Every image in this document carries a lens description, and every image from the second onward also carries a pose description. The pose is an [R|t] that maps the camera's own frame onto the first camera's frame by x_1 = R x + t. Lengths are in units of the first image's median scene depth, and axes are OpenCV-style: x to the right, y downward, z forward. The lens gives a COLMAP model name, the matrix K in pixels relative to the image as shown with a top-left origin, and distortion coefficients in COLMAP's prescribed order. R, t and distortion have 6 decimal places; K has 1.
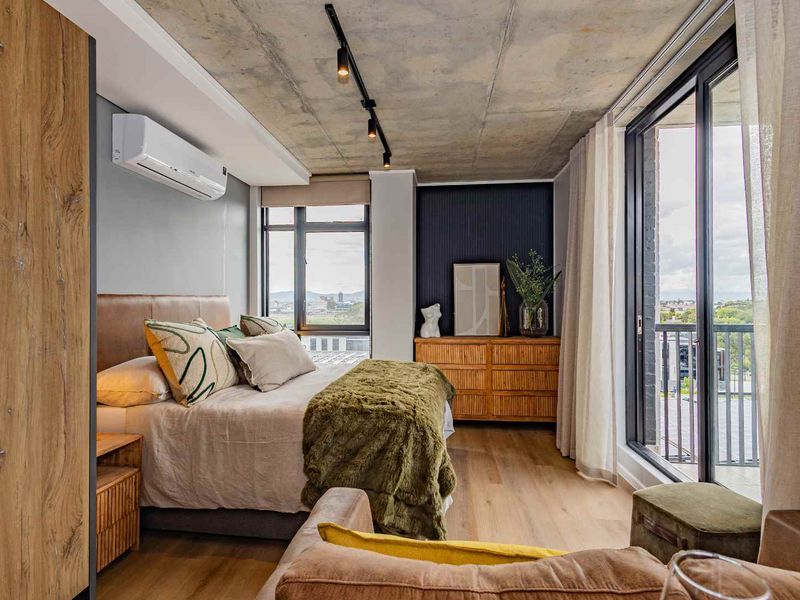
lens RADIAL K [[413.8, 0, 398.6], [0, 413.8, 300.7], [0, 0, 1]] dist [-0.005340, -0.000365]
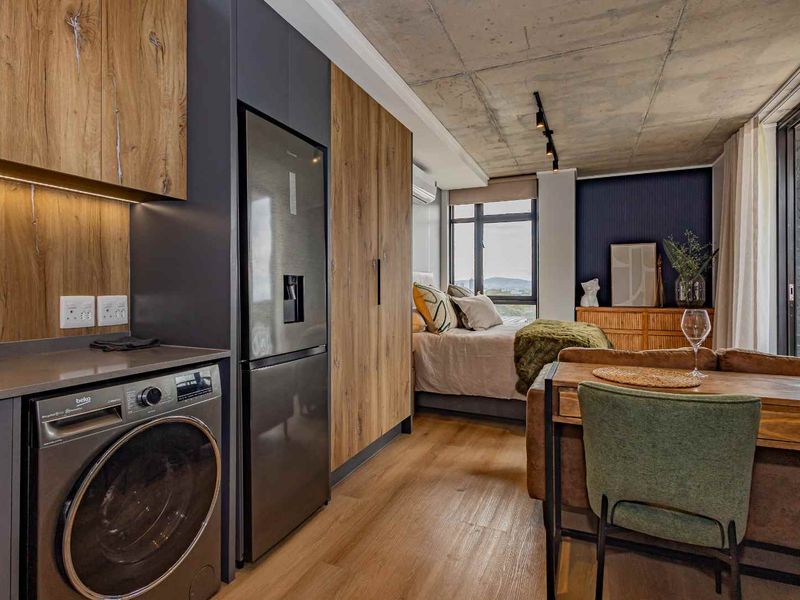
lens RADIAL K [[447.8, 0, 391.6], [0, 447.8, 285.9], [0, 0, 1]] dist [0.008478, 0.000184]
pose [[0.953908, 0.000195, -0.300098, -0.107122], [-0.002070, 0.999980, -0.005929, 0.050152], [0.300091, 0.006277, 0.953890, -0.546222]]
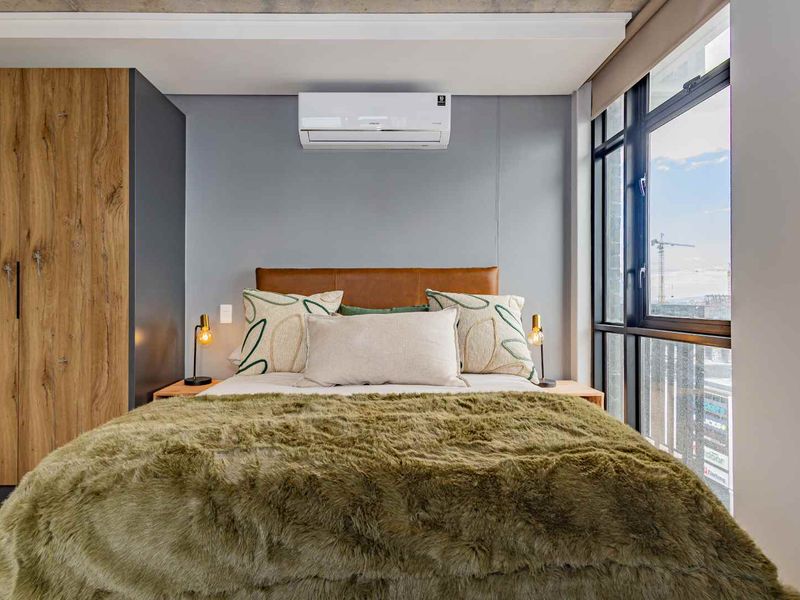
lens RADIAL K [[447.8, 0, 398.0], [0, 447.8, 298.2], [0, 0, 1]] dist [0.008478, 0.000184]
pose [[0.092125, -0.009821, -0.995699, 0.398739], [0.001318, 0.999952, -0.009741, 0.057762], [0.995747, -0.000415, 0.092133, 0.902405]]
